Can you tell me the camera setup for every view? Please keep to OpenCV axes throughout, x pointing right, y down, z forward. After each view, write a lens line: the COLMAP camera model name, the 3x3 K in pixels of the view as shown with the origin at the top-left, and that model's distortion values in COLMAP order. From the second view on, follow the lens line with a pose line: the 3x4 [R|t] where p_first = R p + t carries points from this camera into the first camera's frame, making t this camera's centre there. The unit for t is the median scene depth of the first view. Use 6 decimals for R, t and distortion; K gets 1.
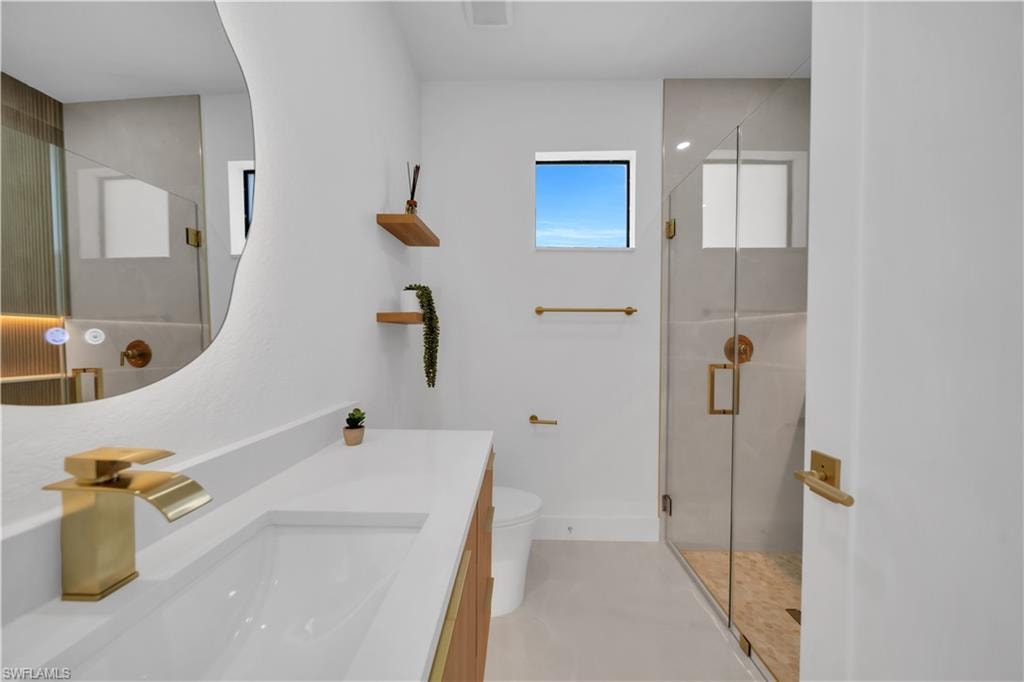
lens RADIAL K [[354.1, 0, 514.9], [0, 354.1, 346.9], [0, 0, 1]] dist [0.000643, -0.001146]
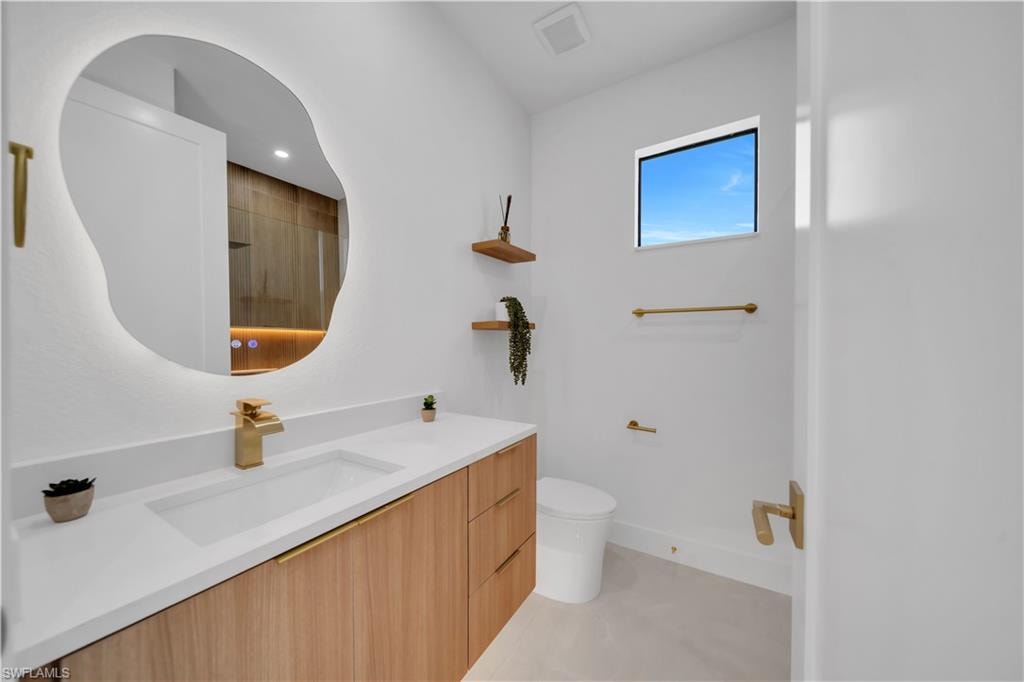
lens RADIAL K [[354.1, 0, 514.9], [0, 354.1, 346.9], [0, 0, 1]] dist [0.000643, -0.001146]
pose [[0.865548, -0.000386, -0.500825, 0.340000], [-0.004359, 0.999956, -0.008304, 0.000068], [0.500806, 0.009371, 0.865509, -0.005133]]
